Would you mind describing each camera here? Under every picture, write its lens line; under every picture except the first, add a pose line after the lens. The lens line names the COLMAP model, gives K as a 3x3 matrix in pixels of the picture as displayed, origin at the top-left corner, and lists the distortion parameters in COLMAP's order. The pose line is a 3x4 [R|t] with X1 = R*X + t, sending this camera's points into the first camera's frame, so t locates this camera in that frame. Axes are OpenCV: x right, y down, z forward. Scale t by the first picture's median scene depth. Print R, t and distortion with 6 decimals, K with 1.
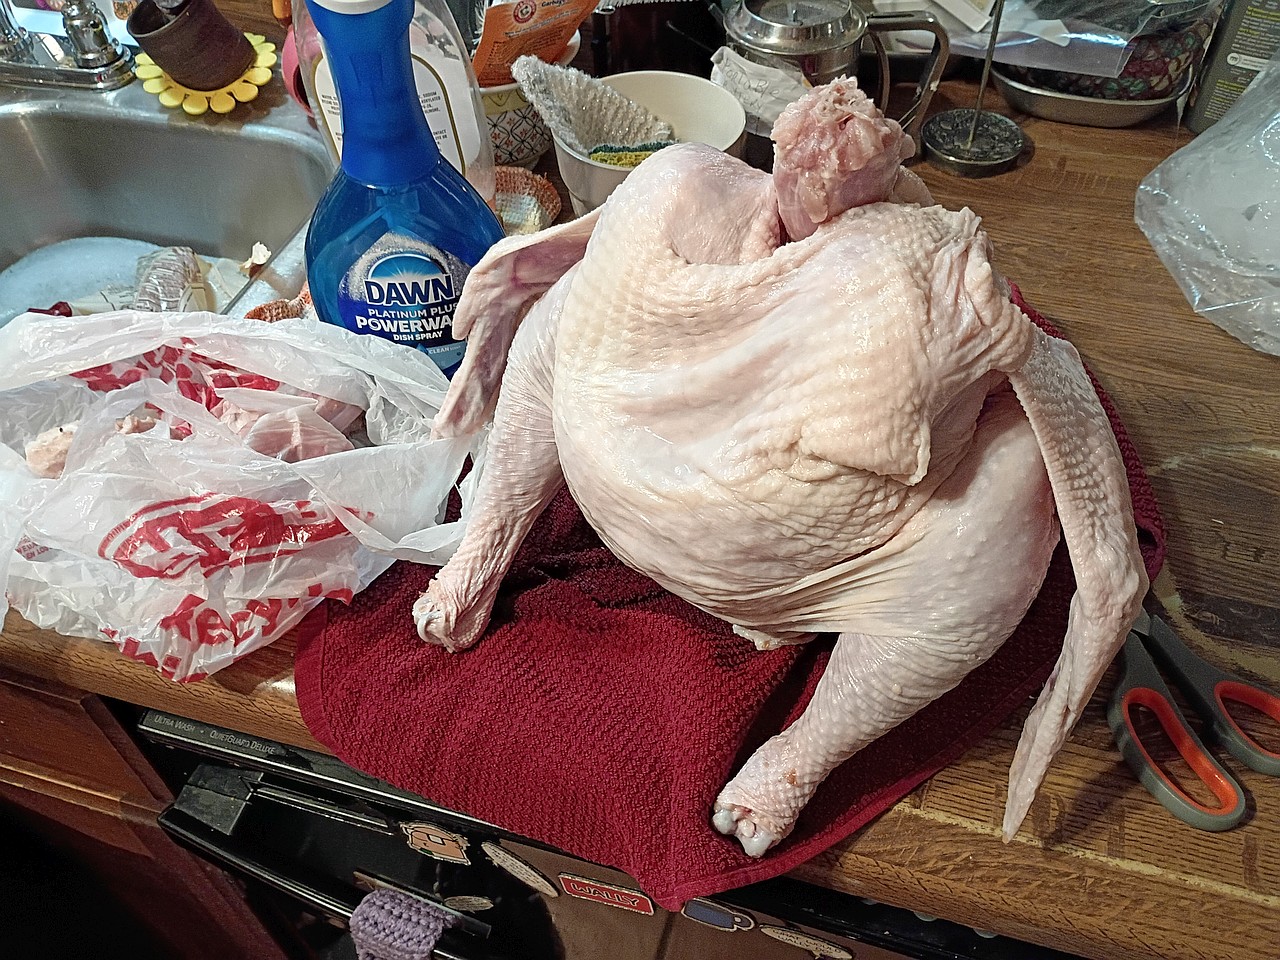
lens RADIAL K [[1084.4, 0, 638.7], [0, 1084.4, 485.8], [0, 0, 1]] dist [0.067920, -0.080928]
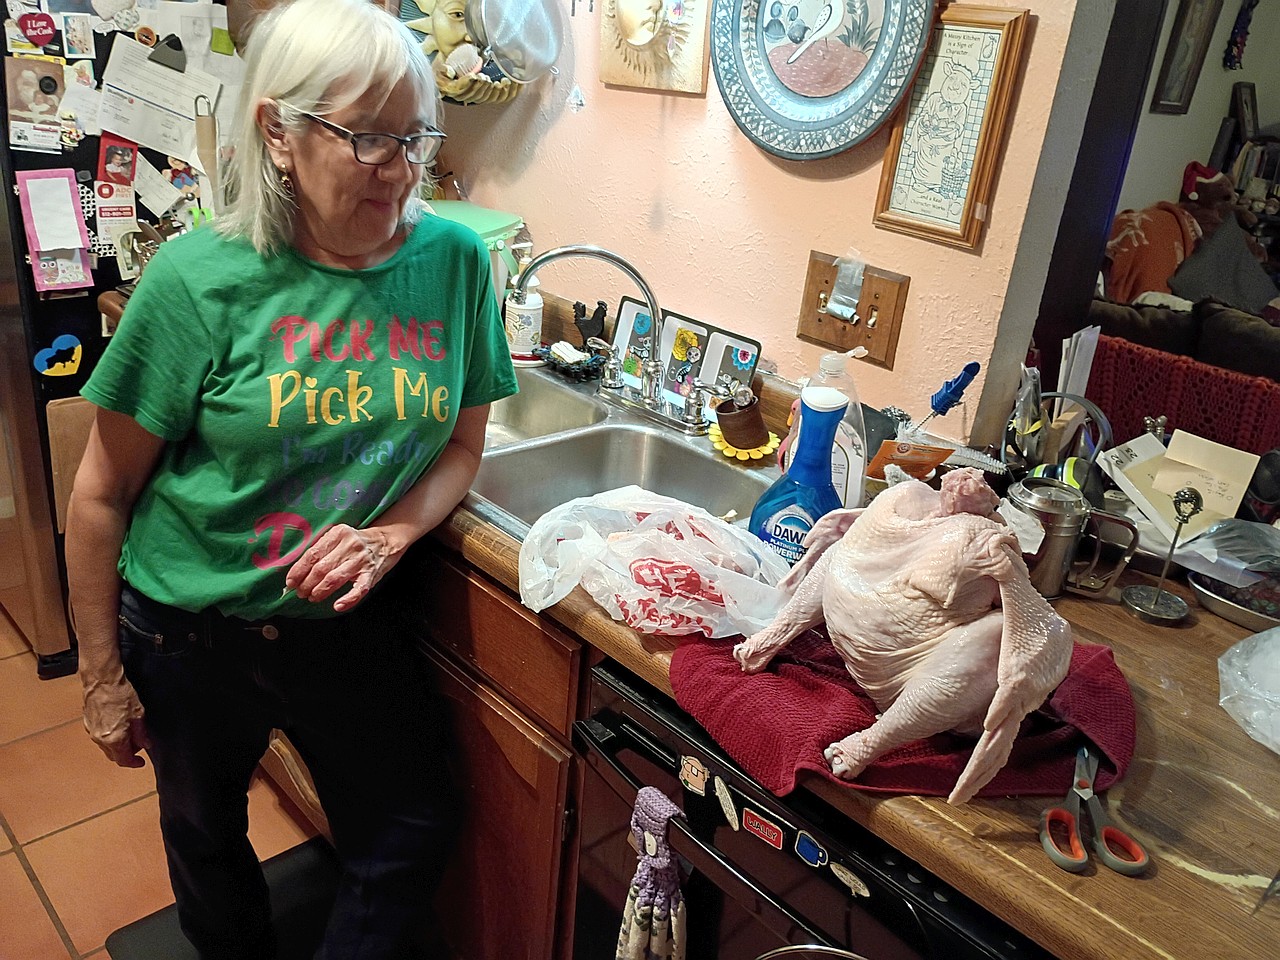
lens RADIAL K [[1084.4, 0, 640.6], [0, 1084.4, 478.9], [0, 0, 1]] dist [0.067920, -0.080928]
pose [[0.861287, 0.298547, -0.411162, 0.424058], [-0.444877, 0.834026, -0.326322, 0.636193], [0.245497, 0.463973, 0.851152, -1.043042]]
